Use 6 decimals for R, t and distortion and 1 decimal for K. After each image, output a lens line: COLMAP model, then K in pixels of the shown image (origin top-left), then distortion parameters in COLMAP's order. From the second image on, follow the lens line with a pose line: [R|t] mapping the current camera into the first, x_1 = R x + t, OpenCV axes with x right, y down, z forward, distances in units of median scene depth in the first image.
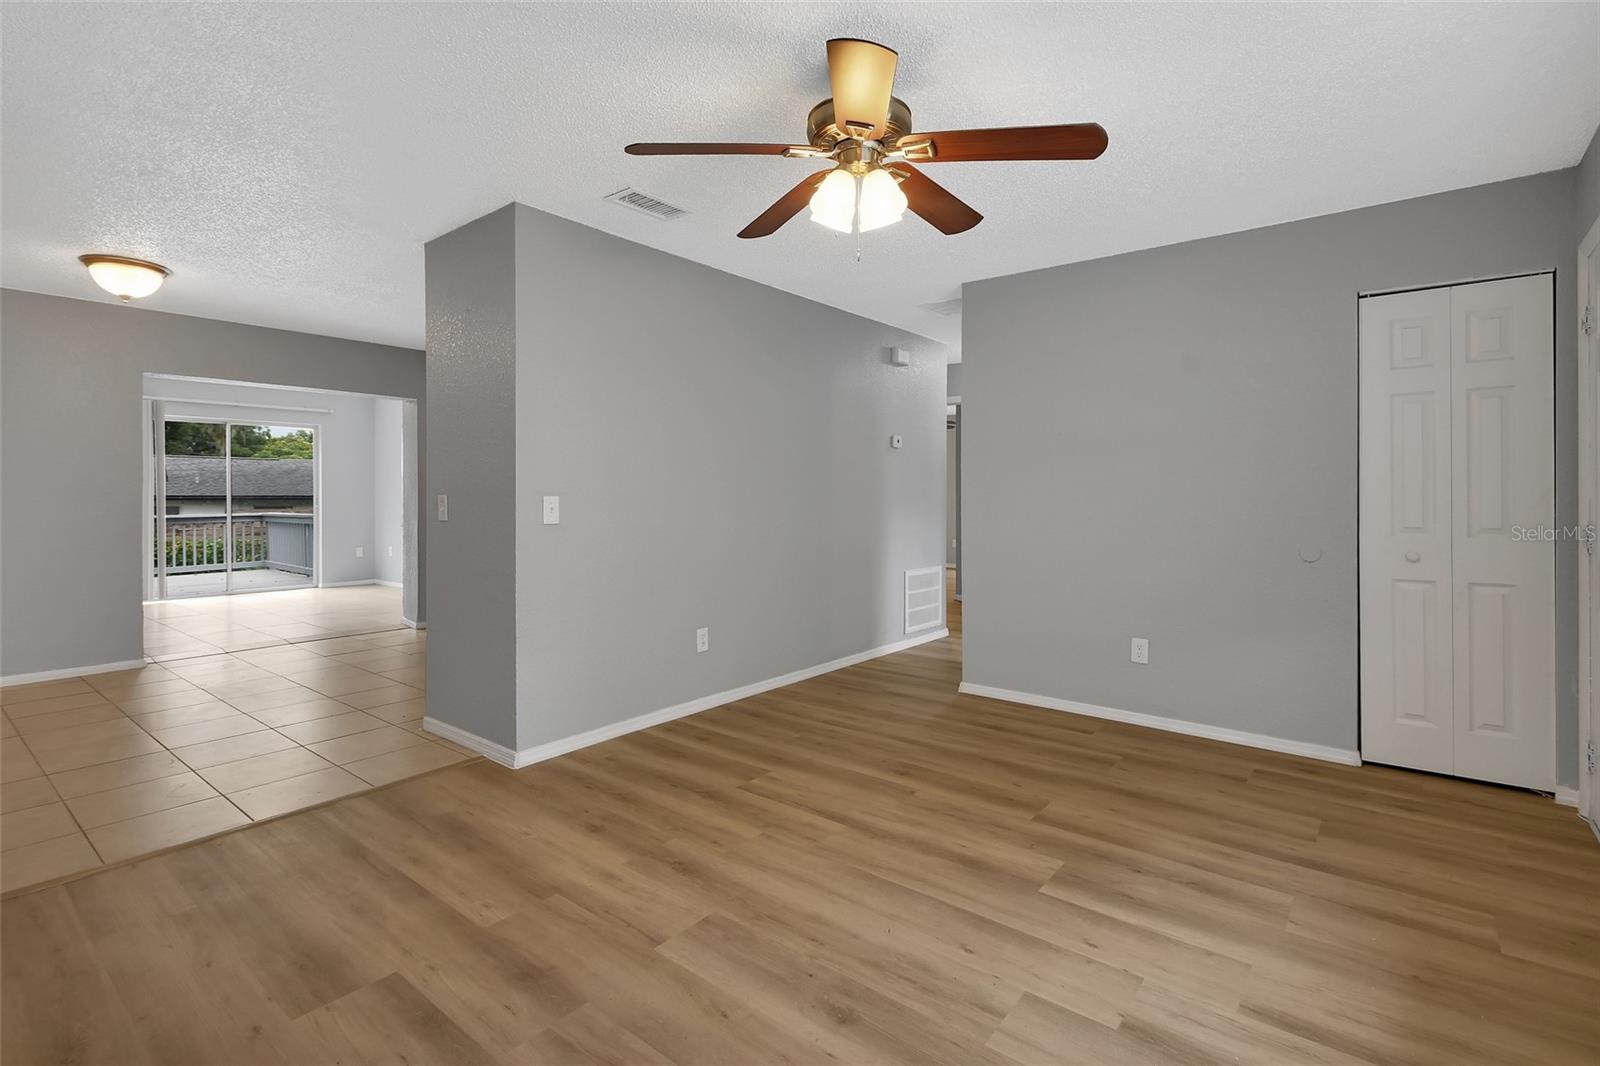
lens RADIAL K [[747.7, 0, 790.6], [0, 747.7, 499.5], [0, 0, 1]] dist [0.004480, -0.000683]
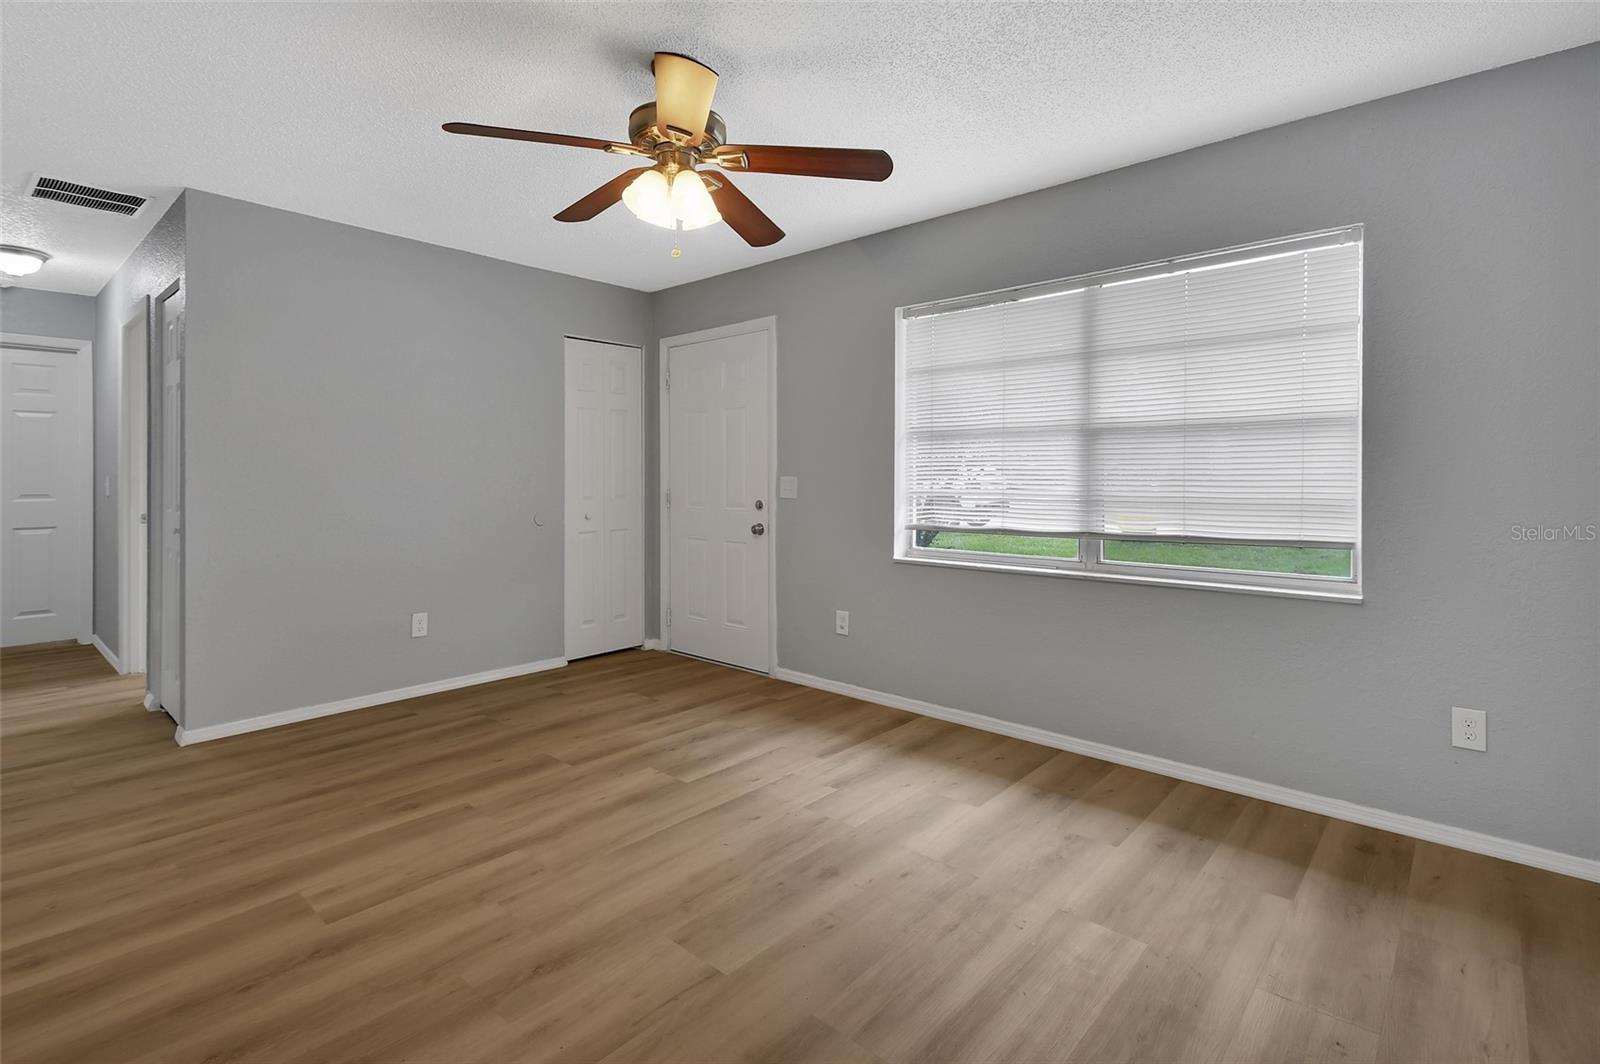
lens RADIAL K [[749.1, 0, 771.6], [0, 749.1, 478.9], [0, 0, 1]] dist [0.004261, -0.000129]
pose [[0.067827, -0.004976, 0.997685, -0.840629], [0.006692, 0.999967, 0.004533, -0.003987], [-0.997675, 0.006369, 0.067858, 0.682467]]
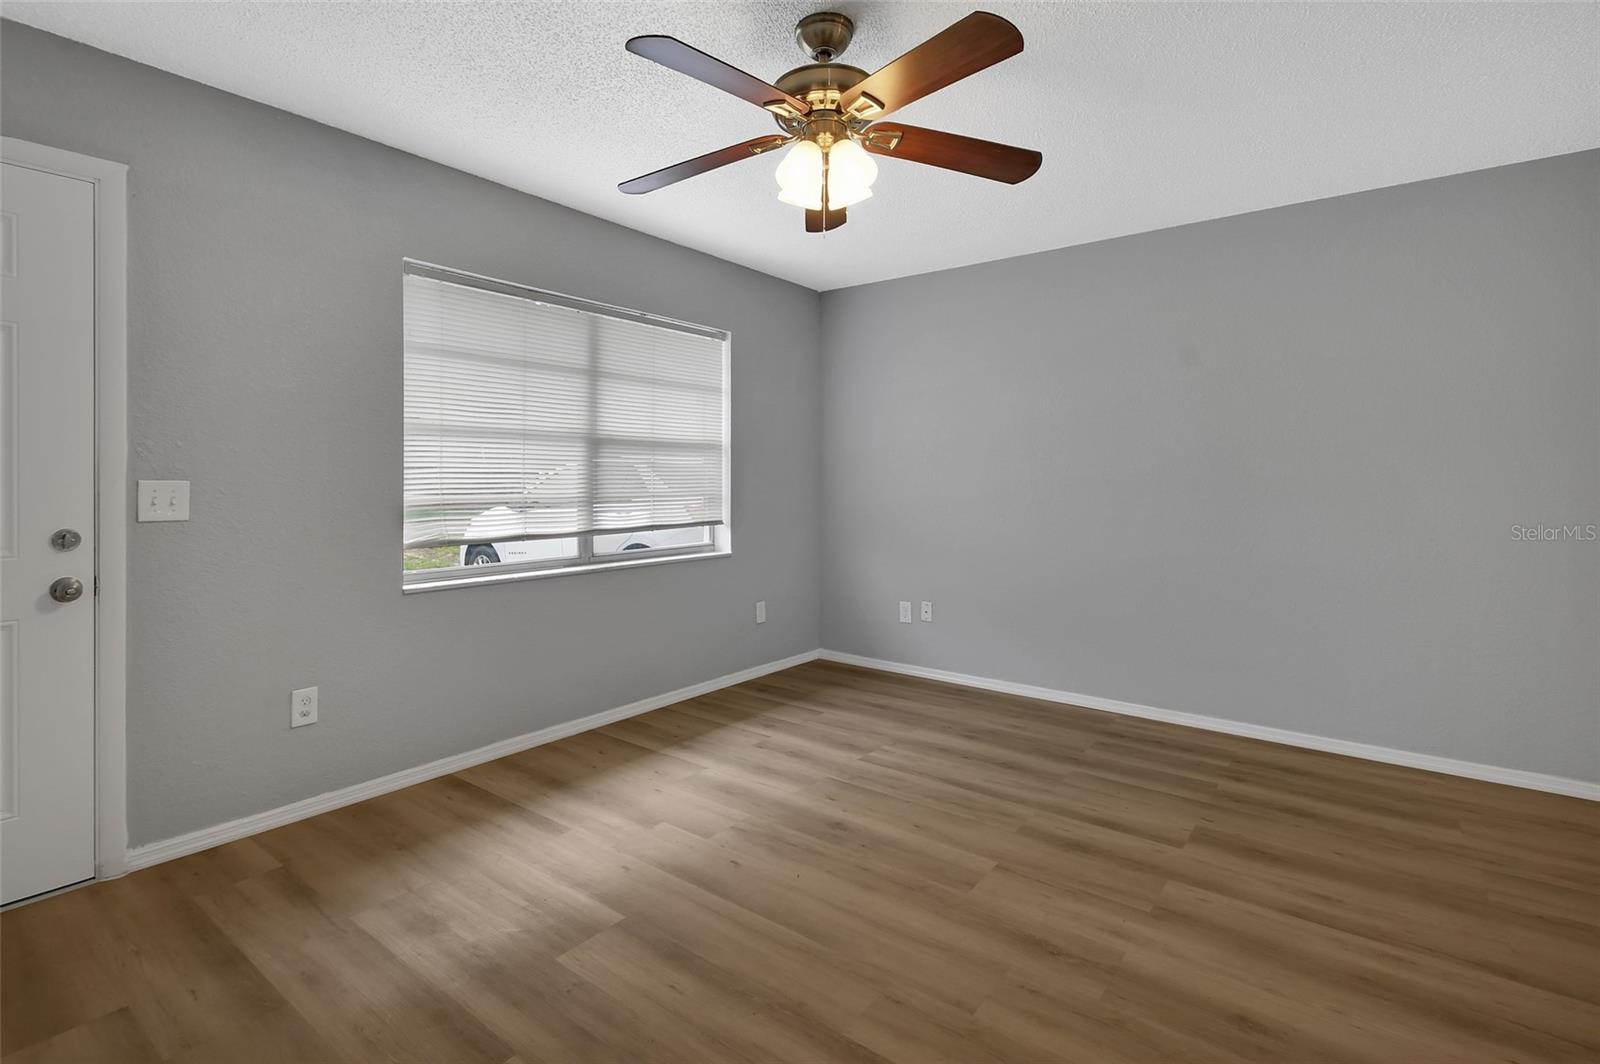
lens RADIAL K [[765.6, 0, 772.8], [0, 765.6, 475.2], [0, 0, 1]] dist [0.002550, -0.000344]
pose [[-0.999976, -0.005269, -0.004497, 0.143547], [-0.005277, 0.999985, 0.001710, -0.013114], [0.004488, 0.001734, -0.999988, 1.720690]]
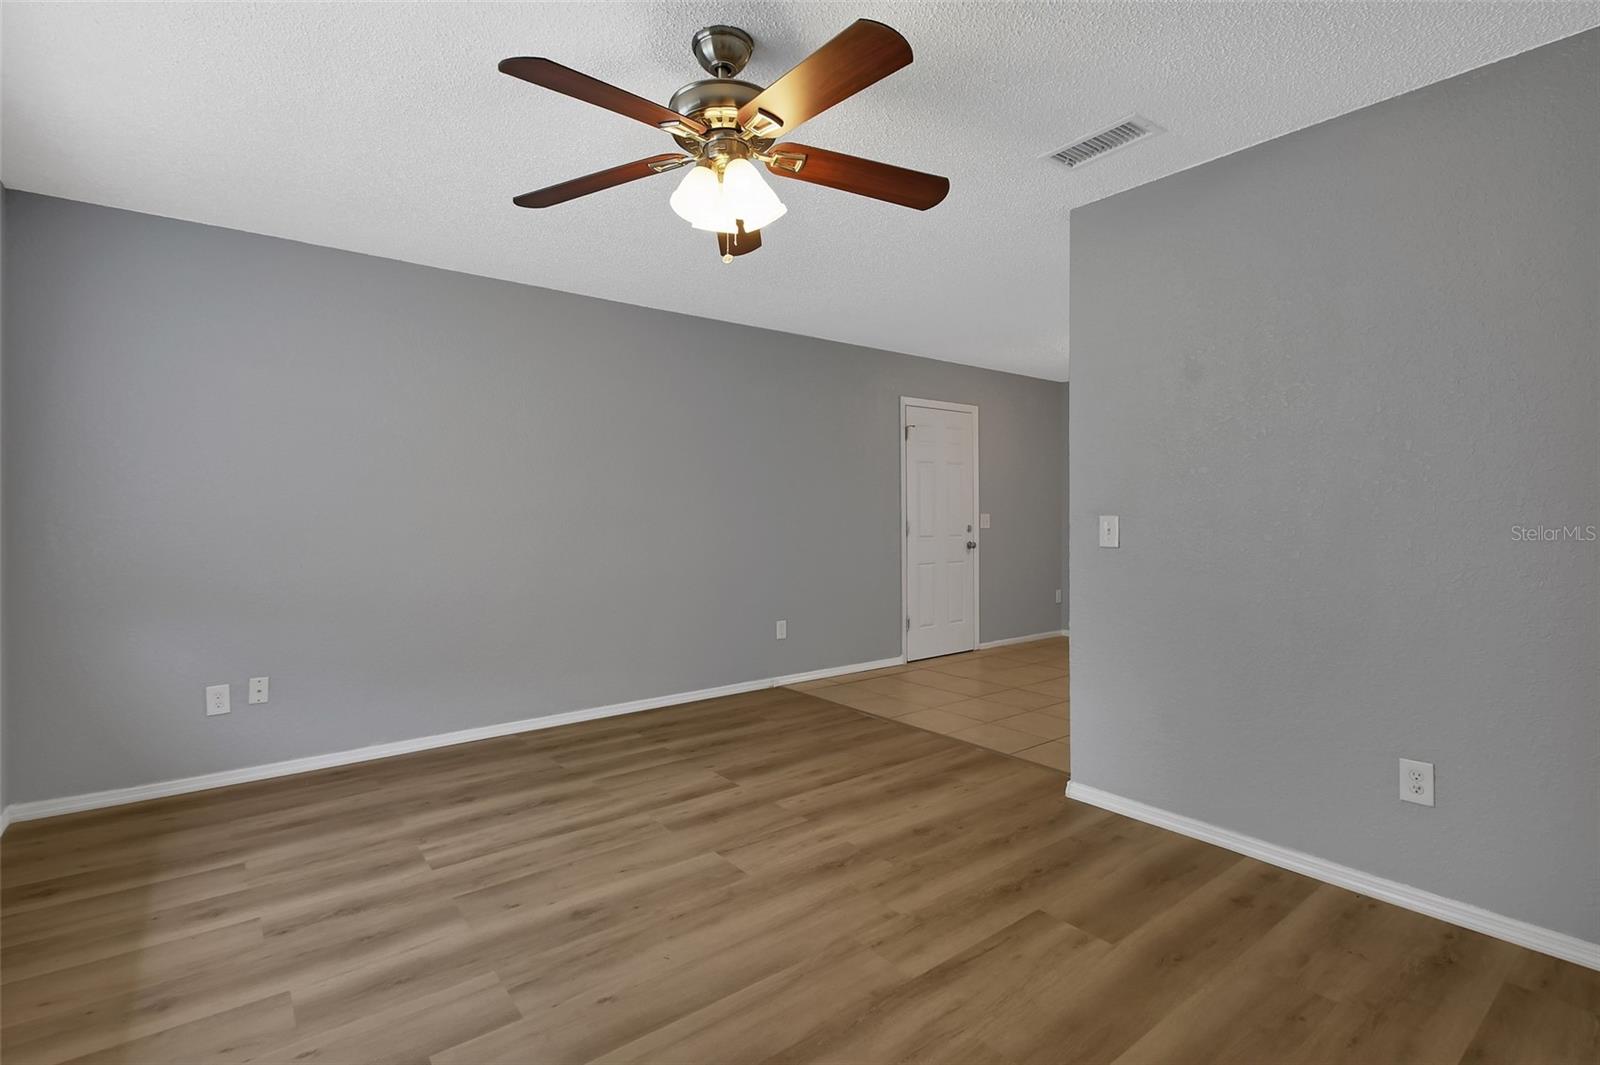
lens RADIAL K [[747.7, 0, 790.6], [0, 747.7, 499.0], [0, 0, 1]] dist [0.004480, -0.000683]
pose [[-0.226342, -0.017851, -0.973884, 0.862534], [-0.007210, 0.999835, -0.016651, -0.010844], [0.974021, 0.003253, -0.226434, 1.116481]]
